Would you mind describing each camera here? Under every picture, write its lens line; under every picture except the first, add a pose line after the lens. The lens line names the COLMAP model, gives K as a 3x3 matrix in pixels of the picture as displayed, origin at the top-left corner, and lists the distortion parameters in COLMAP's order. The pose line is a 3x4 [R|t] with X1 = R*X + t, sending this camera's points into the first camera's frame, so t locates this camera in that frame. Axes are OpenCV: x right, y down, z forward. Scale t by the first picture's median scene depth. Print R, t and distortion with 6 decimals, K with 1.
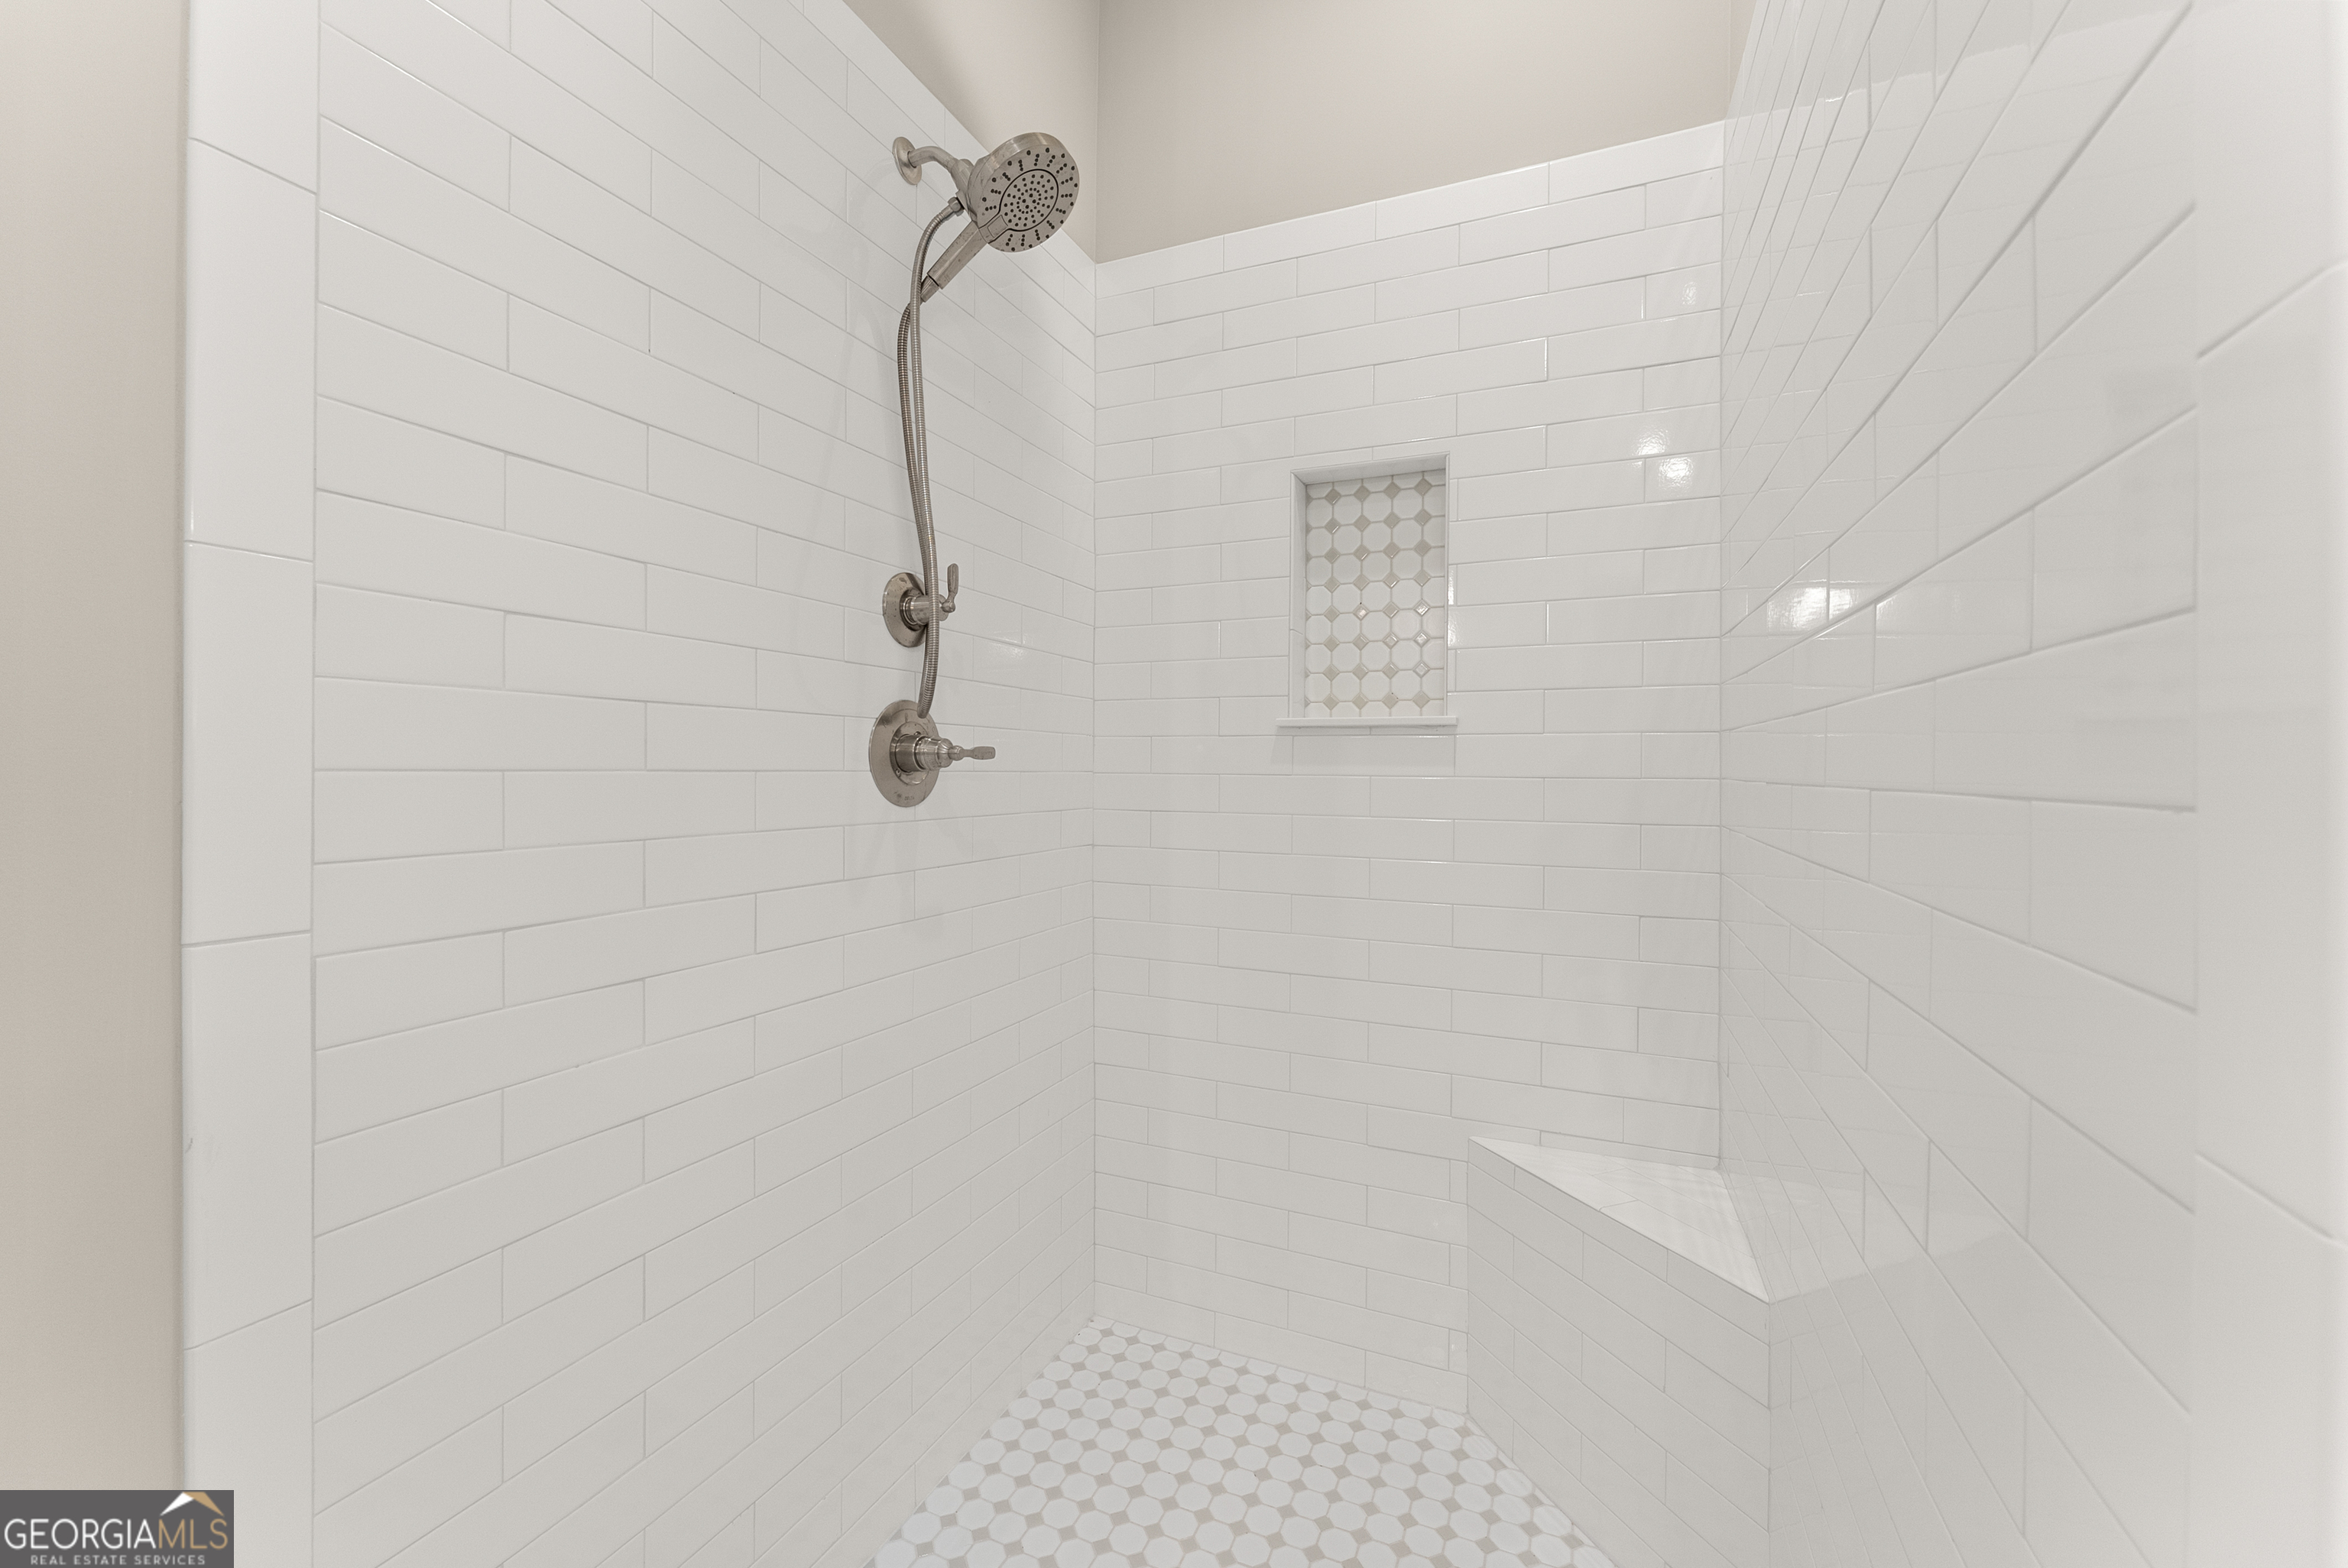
lens RADIAL K [[958.3, 0, 1188.8], [0, 958.3, 782.9], [0, 0, 1]] dist [-0.001423, -0.000441]
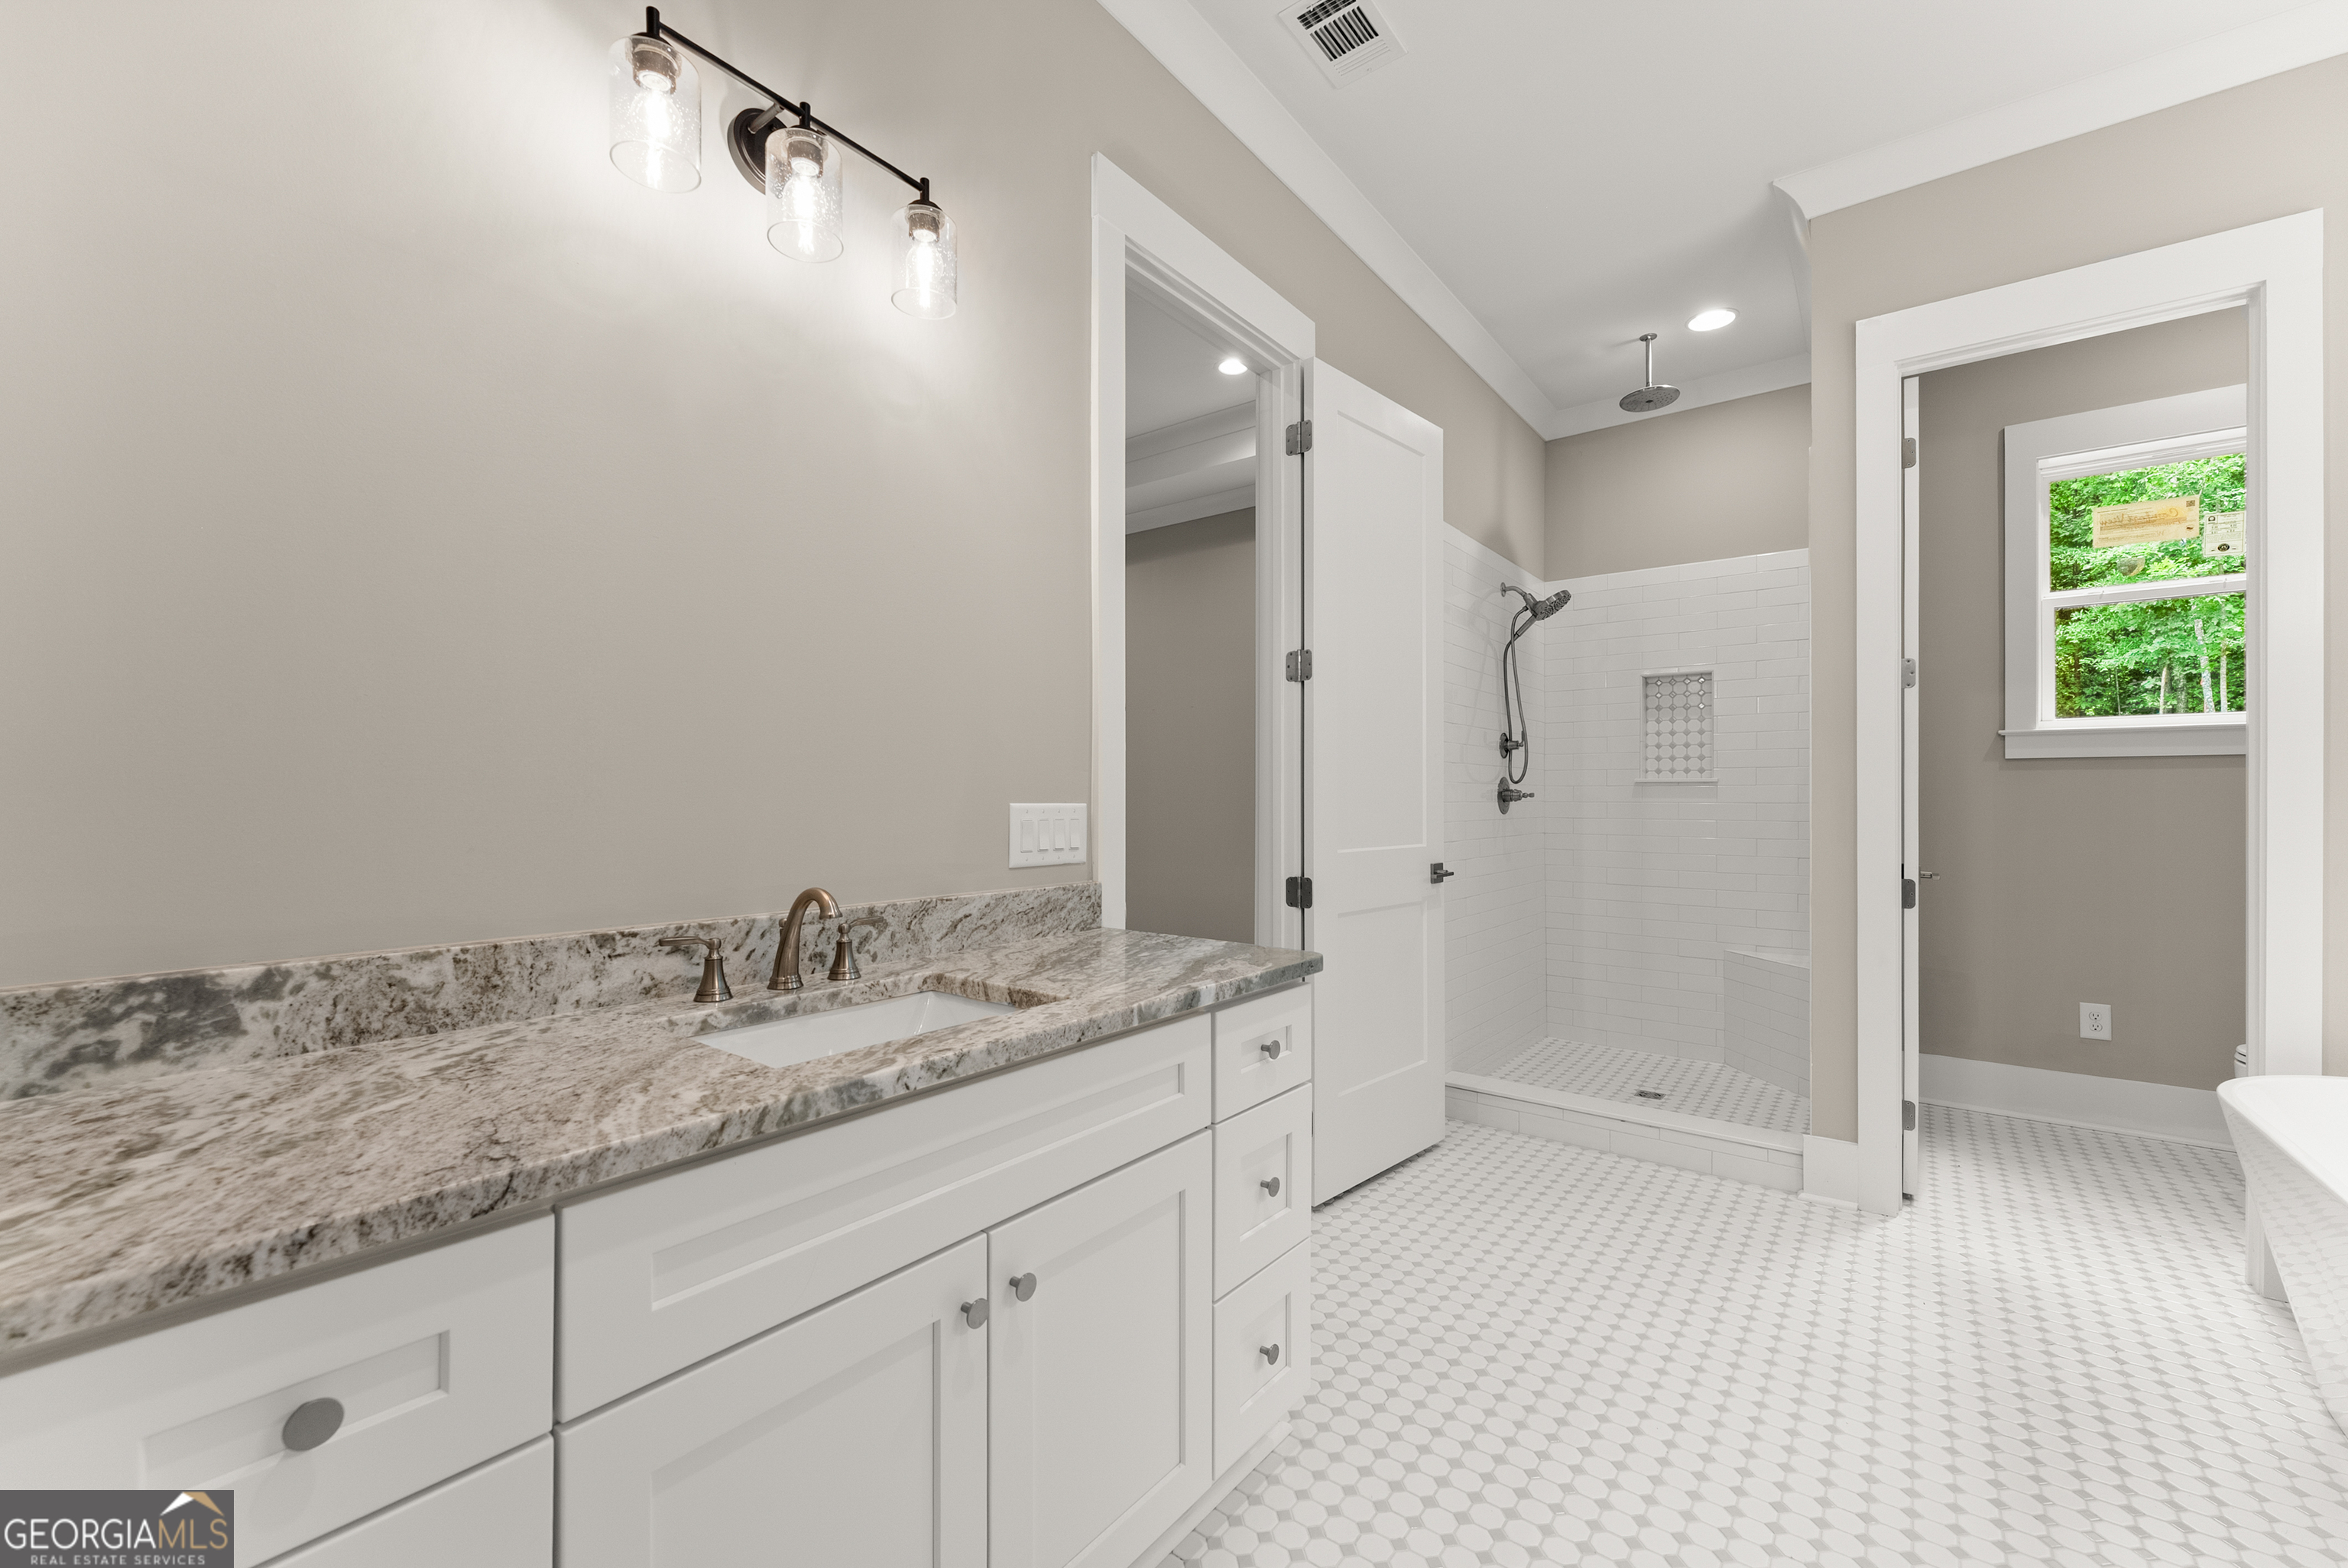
lens RADIAL K [[958.3, 0, 1188.1], [0, 958.3, 797.5], [0, 0, 1]] dist [-0.001423, -0.000441]
pose [[0.969582, -0.004929, -0.244716, -0.395344], [0.000962, 0.999866, -0.016326, 0.016004], [0.244764, 0.015594, 0.969457, -1.552393]]
